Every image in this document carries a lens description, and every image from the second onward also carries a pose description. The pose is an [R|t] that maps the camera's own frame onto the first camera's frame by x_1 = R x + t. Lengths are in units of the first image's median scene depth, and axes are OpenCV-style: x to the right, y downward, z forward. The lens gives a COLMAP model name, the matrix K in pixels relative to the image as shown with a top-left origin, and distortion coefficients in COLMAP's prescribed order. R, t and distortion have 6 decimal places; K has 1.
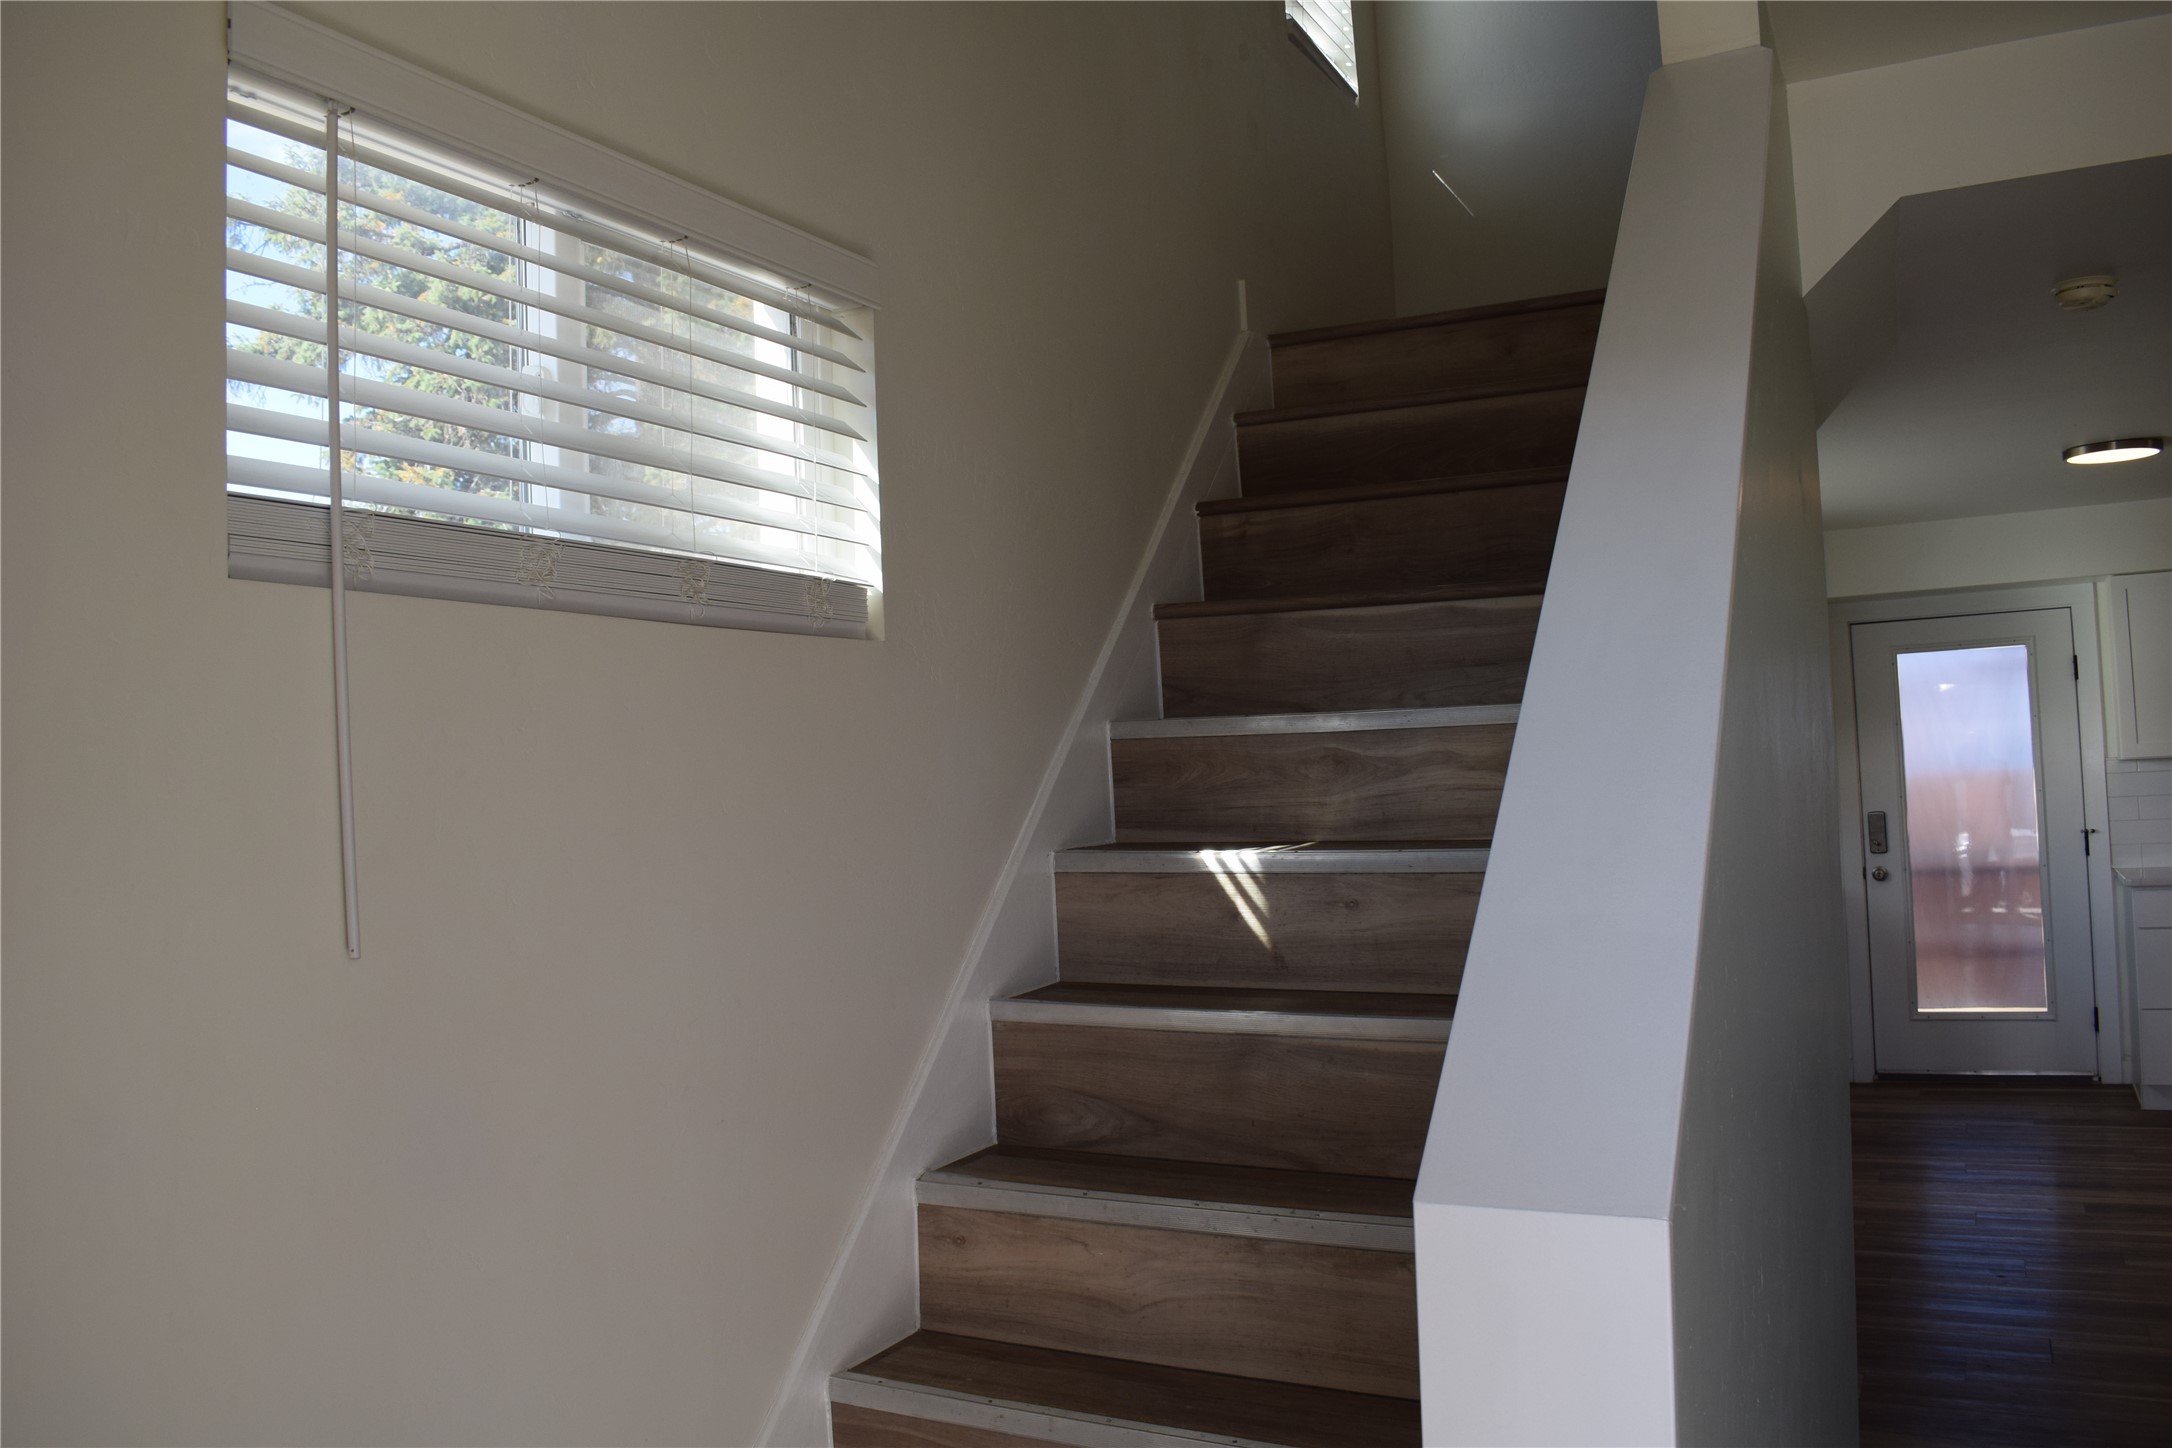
lens RADIAL K [[1715.8, 0, 1101.2], [0, 1715.8, 734.4], [0, 0, 1]] dist [-0.099038, 0.020321]
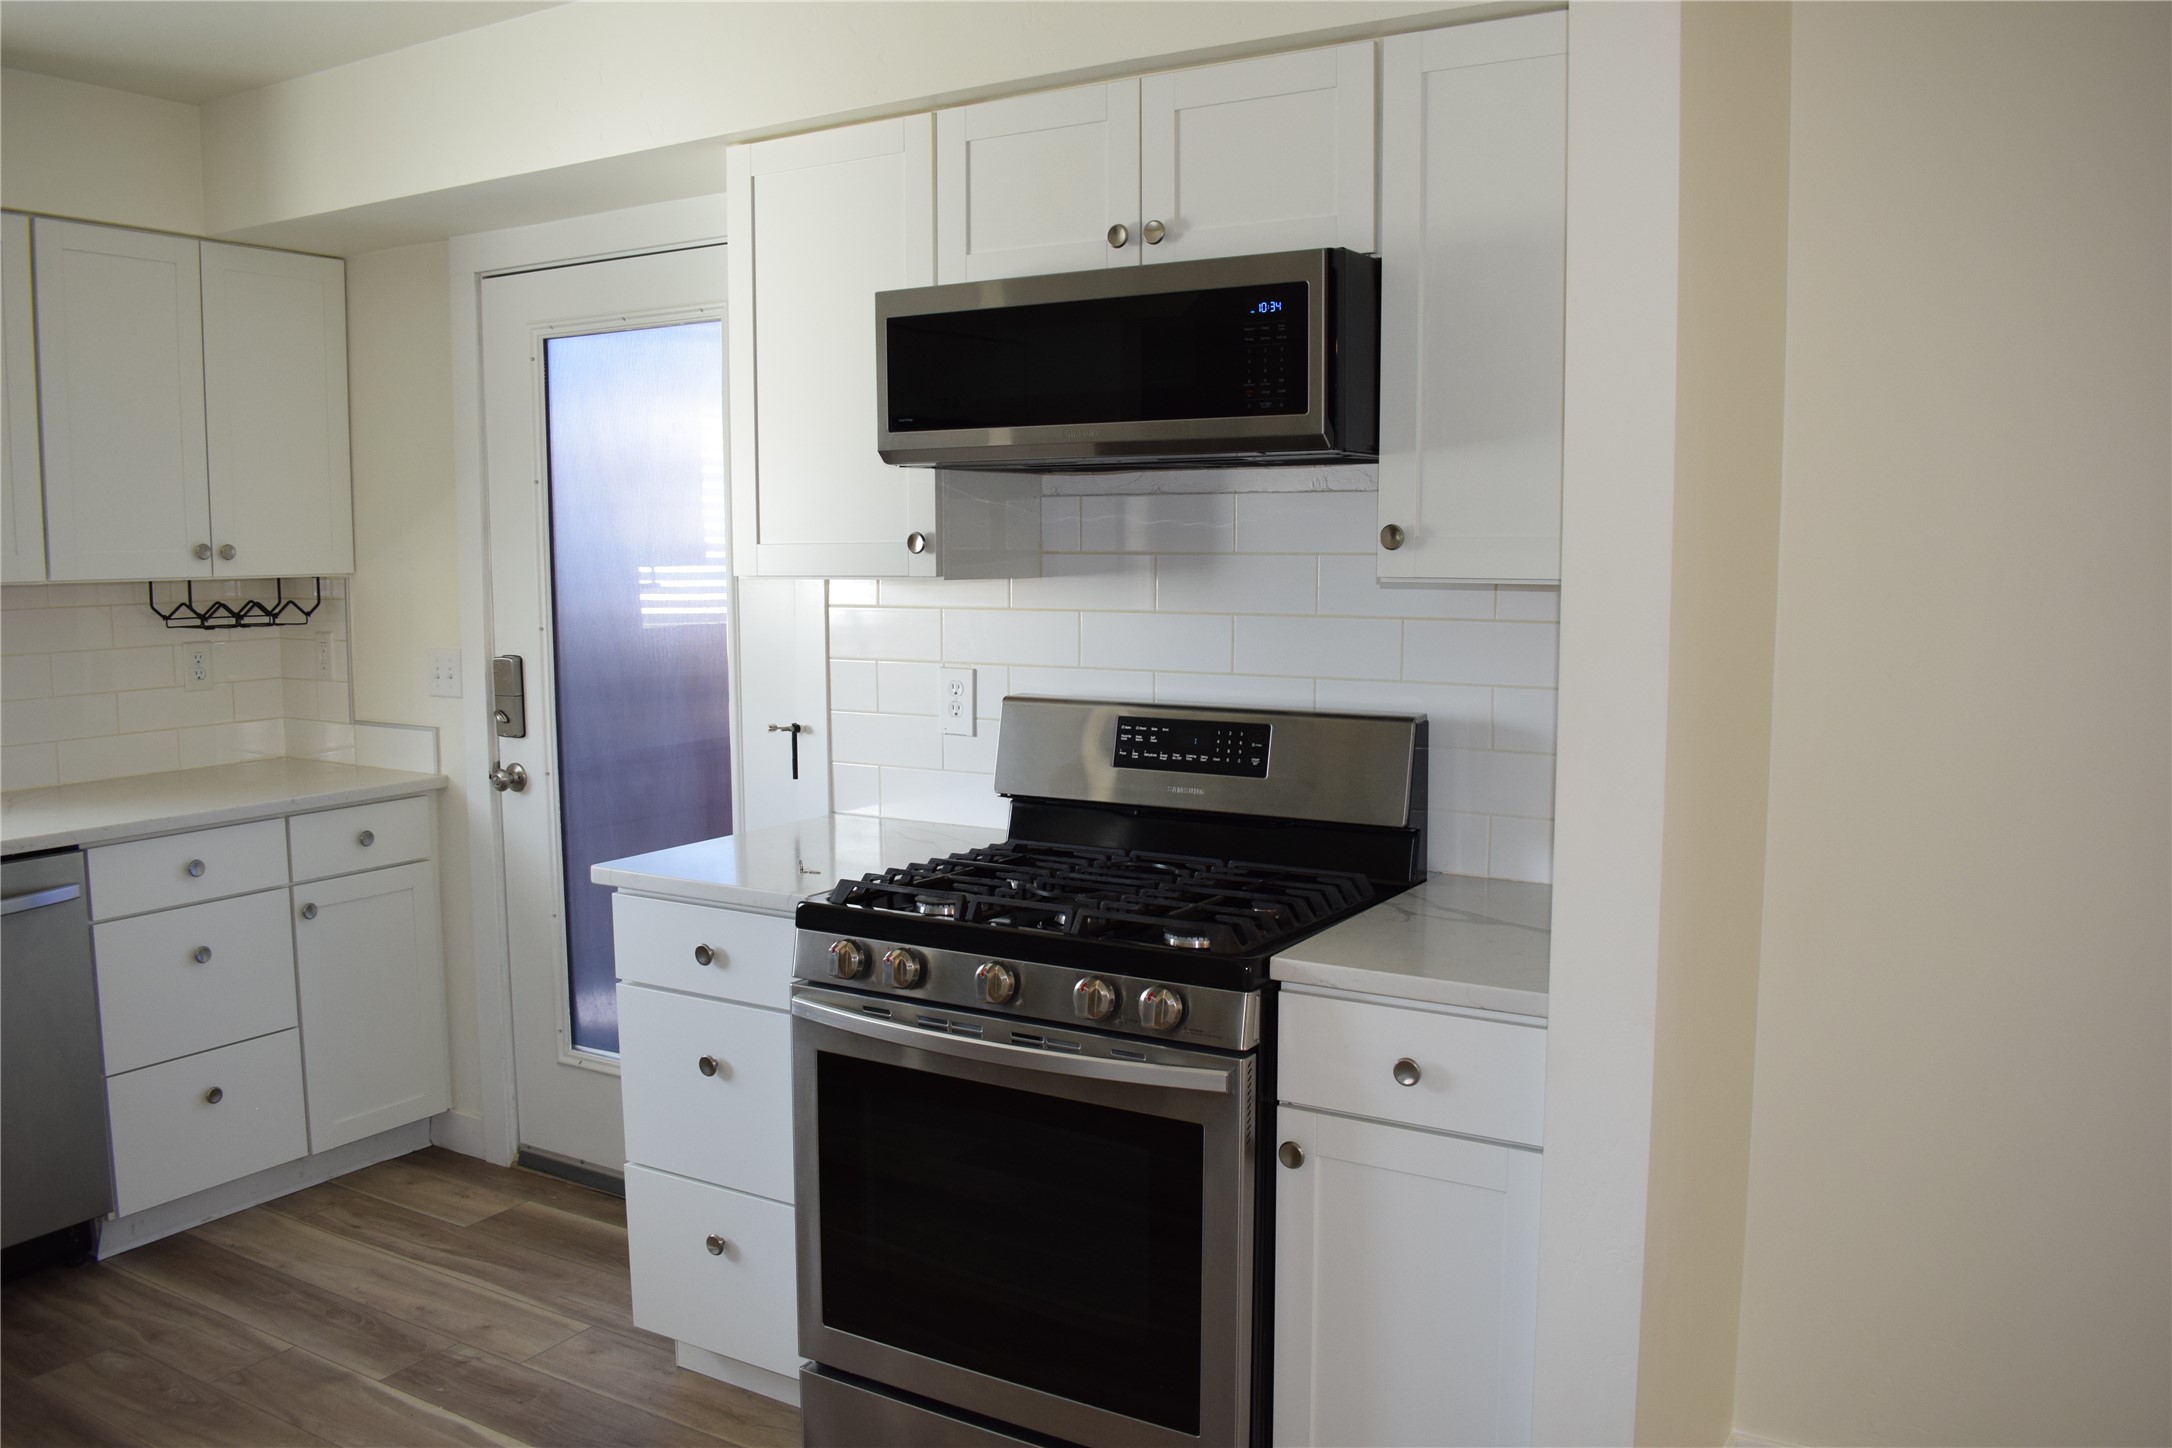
lens RADIAL K [[1715.8, 0, 1095.5], [0, 1715.8, 718.5], [0, 0, 1]] dist [-0.099038, 0.020321]
pose [[0.998237, 0.043612, -0.040264, 1.654386], [-0.037440, 0.989010, 0.143027, -0.036326], [0.046060, -0.141268, 0.988899, 1.266176]]
